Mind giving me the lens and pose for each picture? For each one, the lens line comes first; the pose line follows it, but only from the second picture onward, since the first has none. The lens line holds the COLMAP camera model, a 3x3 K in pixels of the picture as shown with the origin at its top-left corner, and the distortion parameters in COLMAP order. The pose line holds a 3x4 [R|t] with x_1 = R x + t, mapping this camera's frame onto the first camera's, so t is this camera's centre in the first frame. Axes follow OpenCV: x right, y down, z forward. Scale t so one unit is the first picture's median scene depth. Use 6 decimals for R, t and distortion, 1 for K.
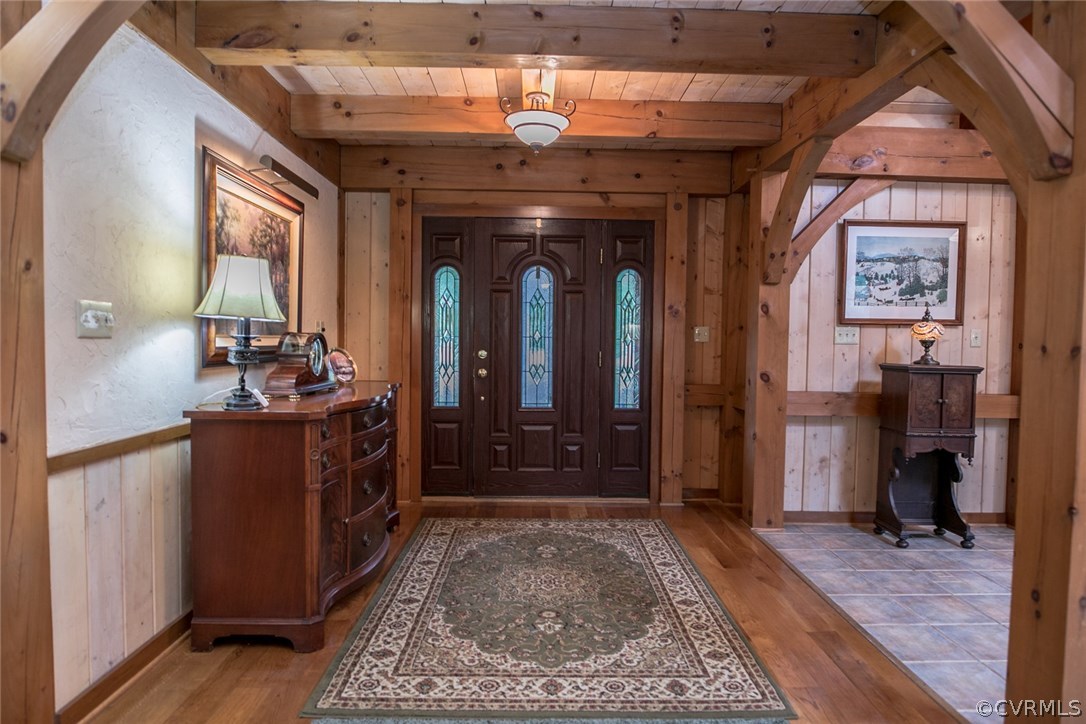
lens RADIAL K [[625.0, 0, 544.7], [0, 625.0, 360.9], [0, 0, 1]] dist [-0.019904, -0.001156]
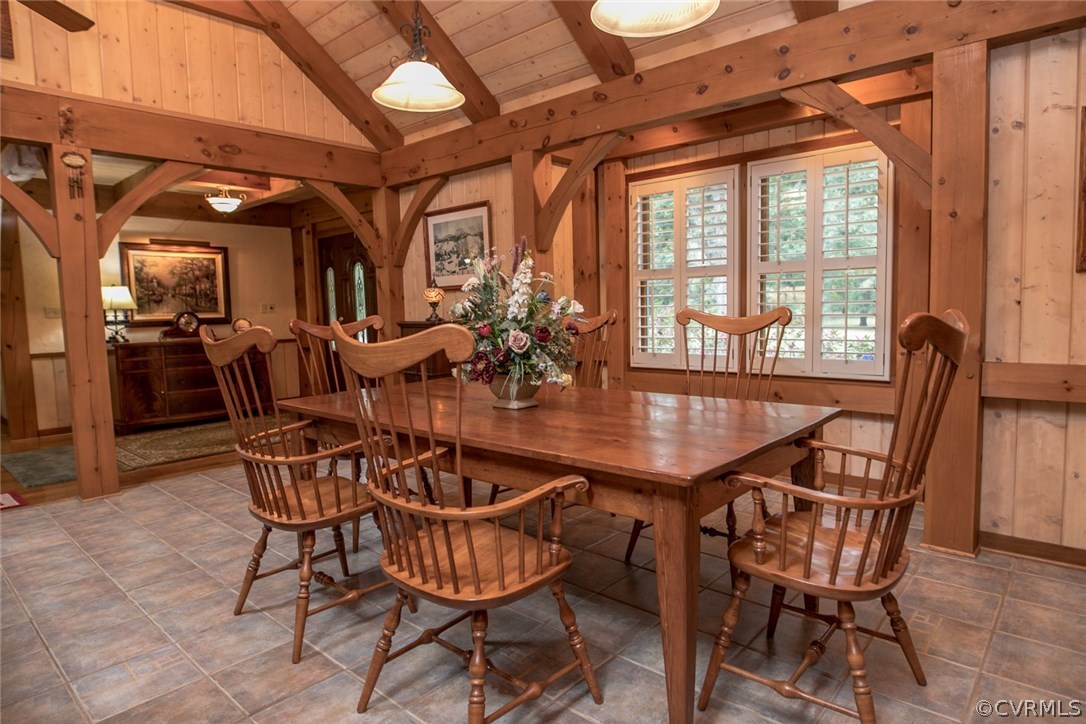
lens RADIAL K [[625.0, 0, 544.7], [0, 625.0, 360.9], [0, 0, 1]] dist [-0.019904, -0.001156]
pose [[0.737004, 0.024531, -0.675443, 1.567076], [0.013211, 0.998627, 0.050684, 0.024342], [0.675759, -0.046278, 0.735669, 0.175336]]
